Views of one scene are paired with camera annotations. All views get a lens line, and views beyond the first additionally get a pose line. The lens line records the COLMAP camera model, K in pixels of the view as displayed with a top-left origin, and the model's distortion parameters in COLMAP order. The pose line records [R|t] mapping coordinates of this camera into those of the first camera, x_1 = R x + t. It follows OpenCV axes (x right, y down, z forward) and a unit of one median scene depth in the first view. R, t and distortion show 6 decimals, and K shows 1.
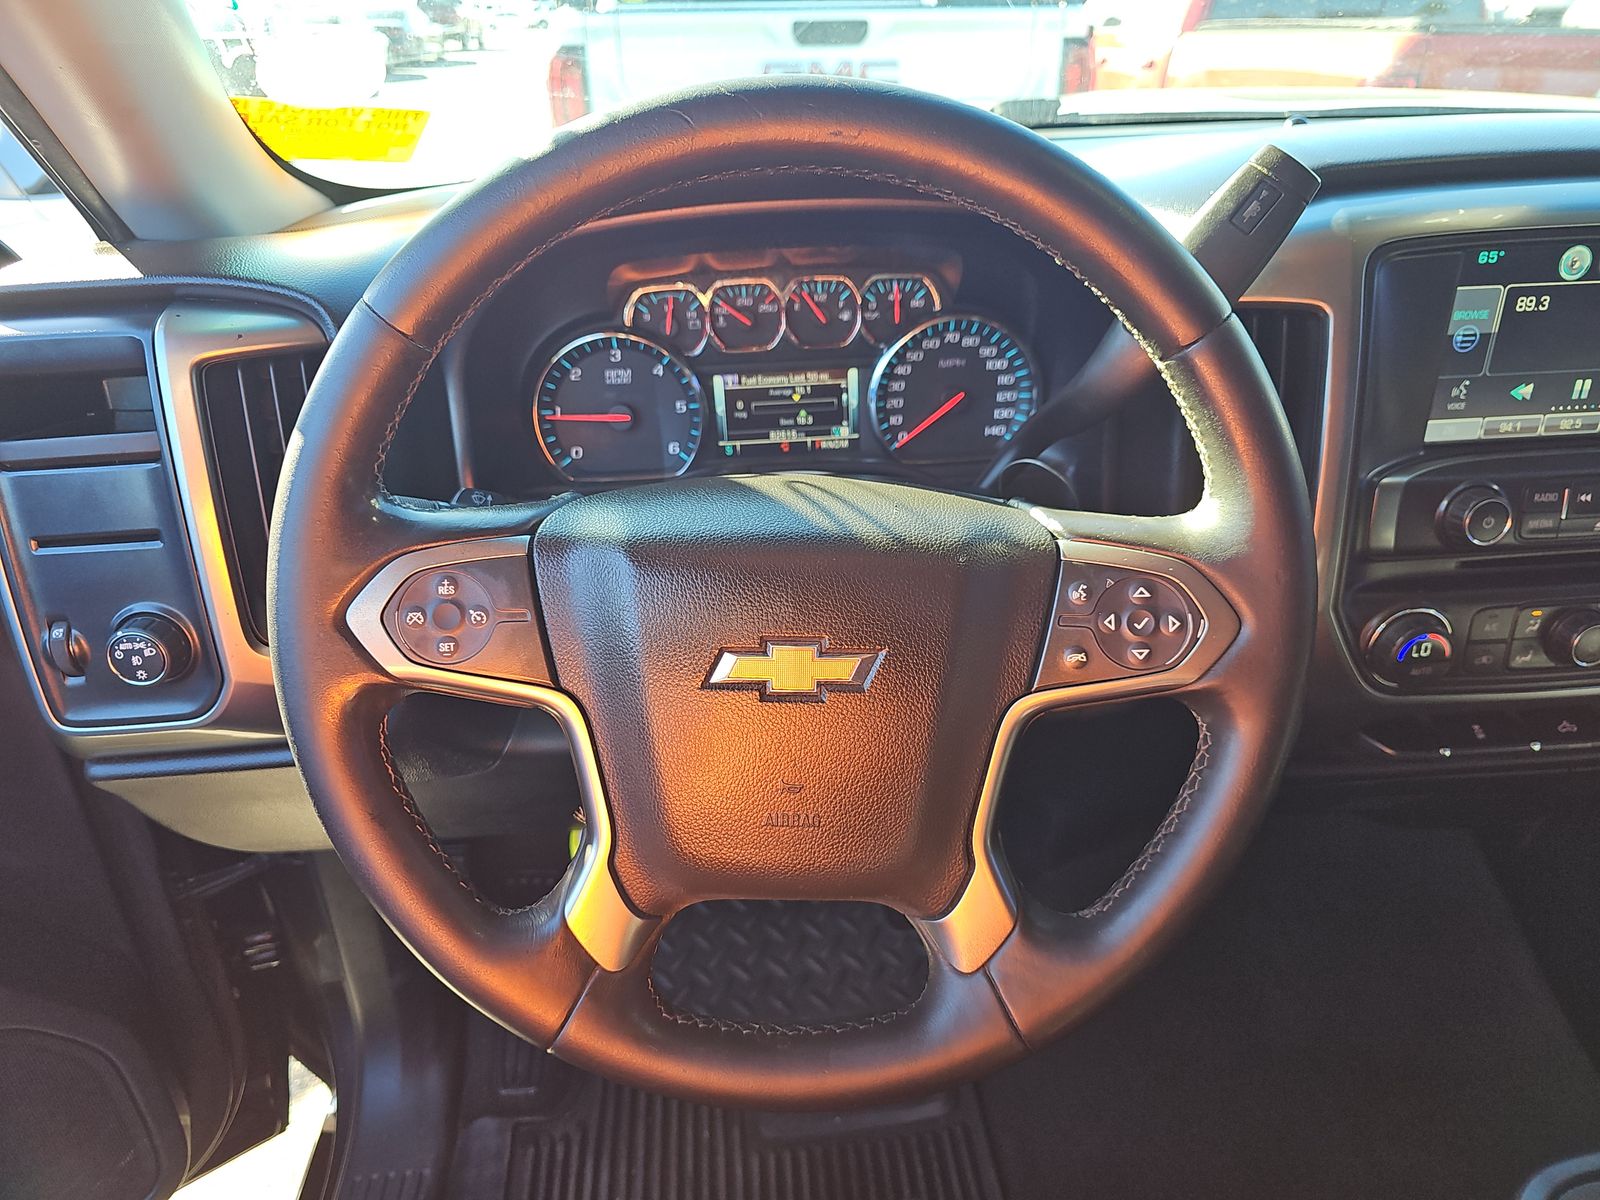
lens RADIAL K [[950.6, 0, 800.0], [0, 950.6, 600.0], [0, 0, 1]] dist [0.031542, -0.001014]
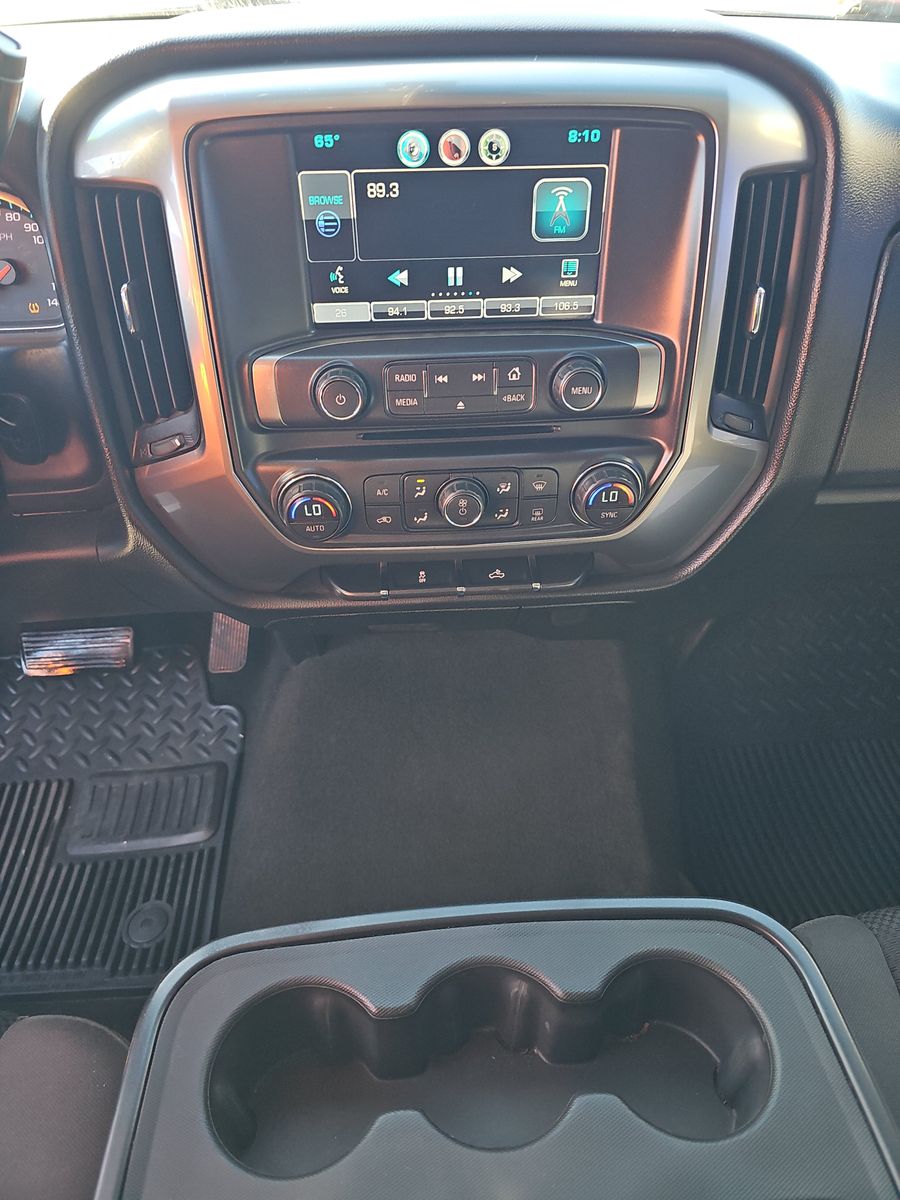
lens RADIAL K [[742.9, 0, 450.0], [0, 742.9, 600.0], [0, 0, 1]] dist [0.016644, -0.002581]
pose [[0.998899, 0.031530, -0.034732, 0.374577], [-0.022792, 0.973364, 0.228128, -0.023506], [0.041000, -0.227085, 0.973011, 0.042193]]
